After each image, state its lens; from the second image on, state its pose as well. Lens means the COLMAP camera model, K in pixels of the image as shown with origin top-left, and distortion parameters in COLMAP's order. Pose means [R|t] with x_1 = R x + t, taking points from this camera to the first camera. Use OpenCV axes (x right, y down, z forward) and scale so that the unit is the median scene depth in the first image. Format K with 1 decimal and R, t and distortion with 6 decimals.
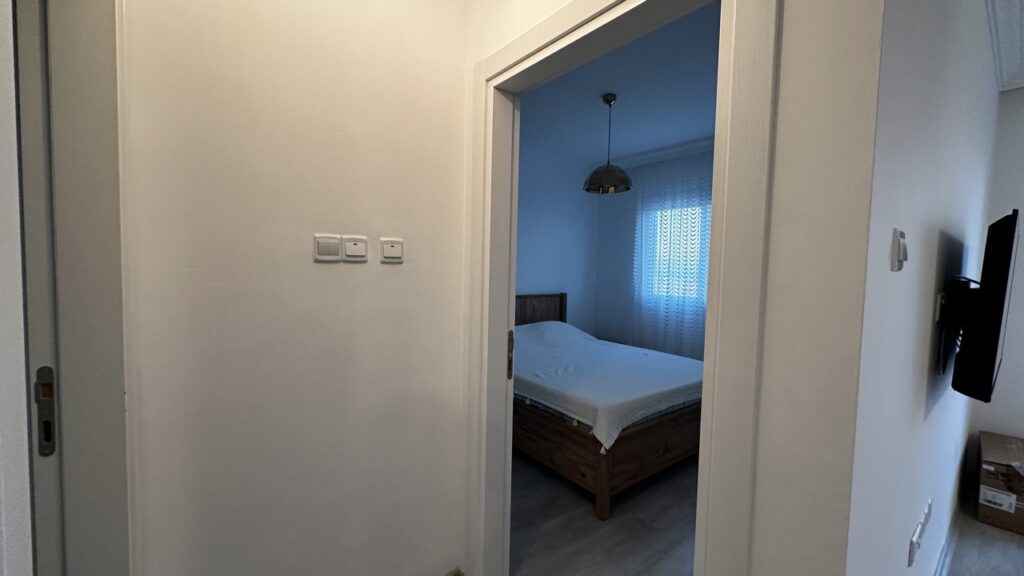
lens RADIAL K [[405.9, 0, 509.2], [0, 405.9, 287.2], [0, 0, 1]] dist [-0.002896, 0.001174]
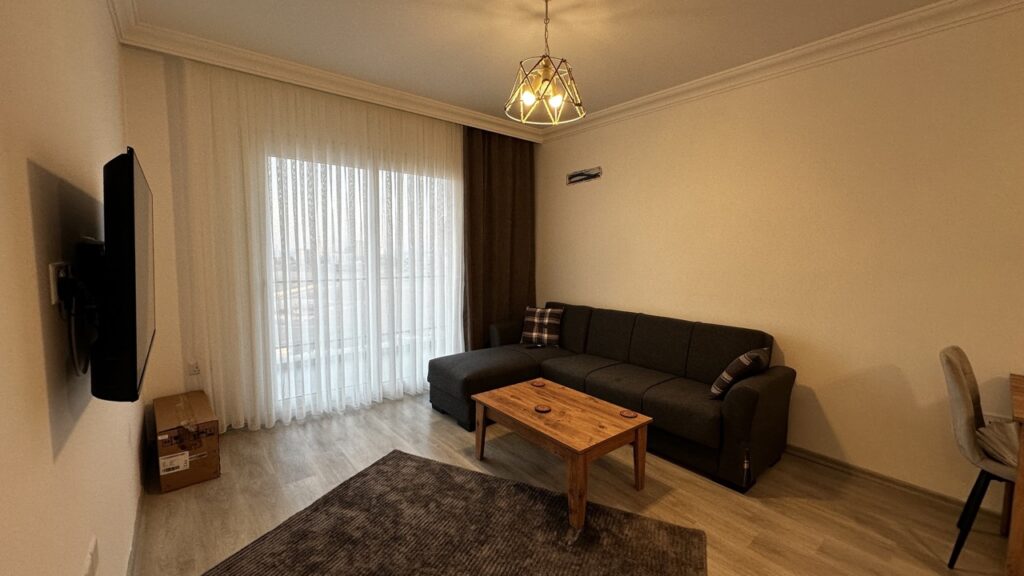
lens RADIAL K [[405.9, 0, 512.6], [0, 405.9, 287.2], [0, 0, 1]] dist [-0.002896, 0.001174]
pose [[-0.022673, -0.114169, 0.993203, 0.173721], [0.038231, 0.992632, 0.114976, 0.003570], [-0.999012, 0.040578, -0.018141, 0.119084]]
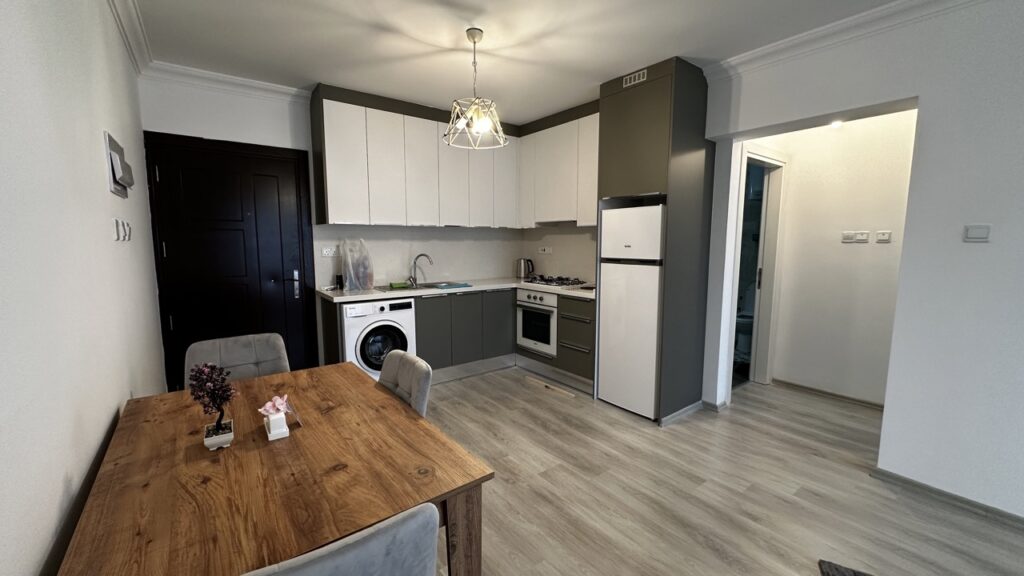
lens RADIAL K [[405.9, 0, 511.4], [0, 405.9, 286.0], [0, 0, 1]] dist [-0.002896, 0.001174]
pose [[-0.011215, 0.091213, -0.995768, 0.959062], [-0.055169, 0.994258, 0.091696, 0.040835], [0.998414, 0.055964, -0.006119, -0.476078]]
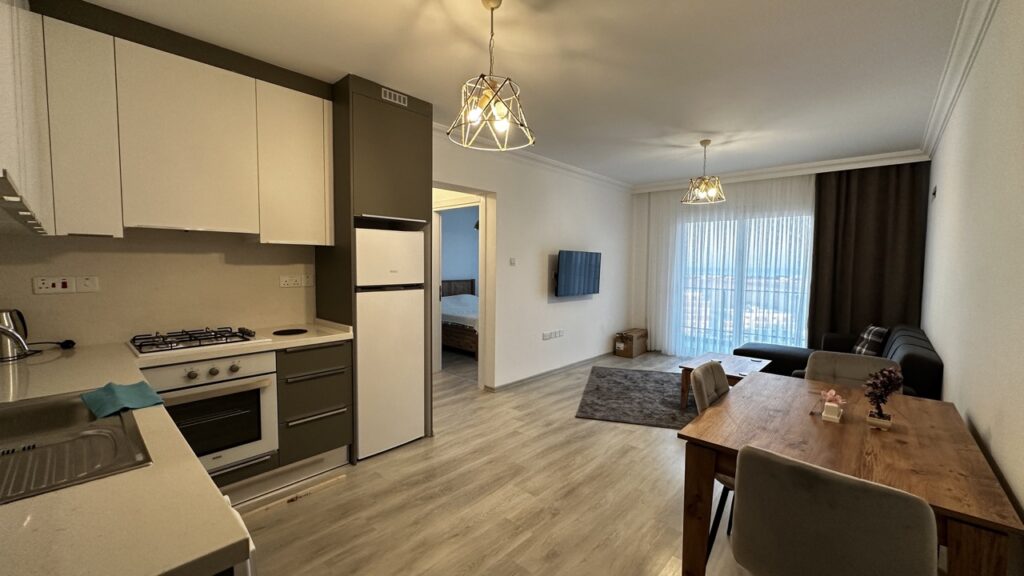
lens RADIAL K [[405.9, 0, 511.3], [0, 405.9, 285.9], [0, 0, 1]] dist [-0.002896, 0.001174]
pose [[0.986873, -0.022398, 0.159940, 0.025929], [0.021039, 0.999727, 0.010189, 0.049272], [-0.160124, -0.006690, 0.987074, -1.198654]]
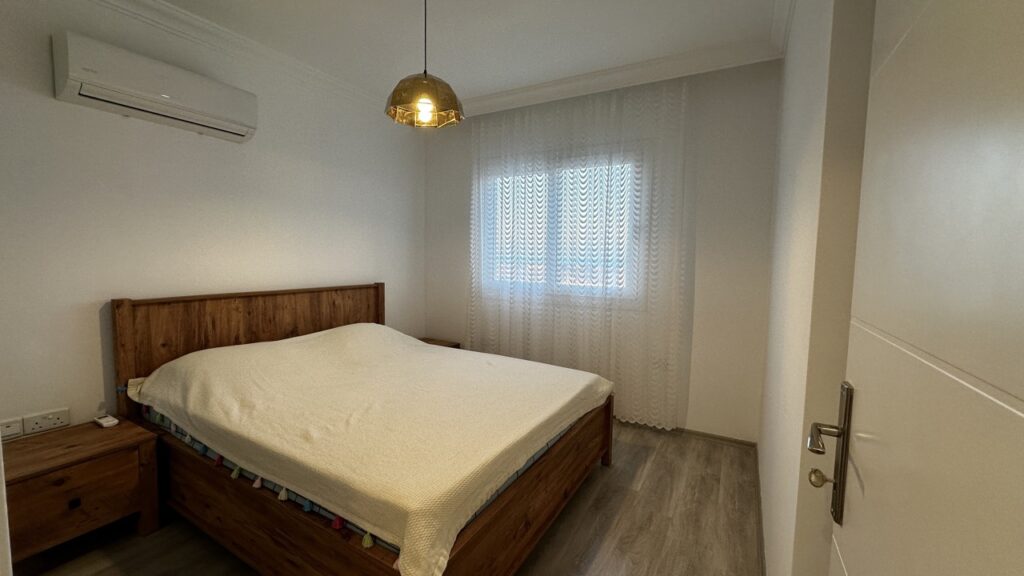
lens RADIAL K [[405.9, 0, 509.9], [0, 405.9, 291.1], [0, 0, 1]] dist [-0.002896, 0.001174]
pose [[0.924369, -0.040200, 0.379376, 0.117958], [0.025117, 0.998688, 0.044627, 0.002795], [-0.380672, -0.031723, 0.924166, 0.376164]]
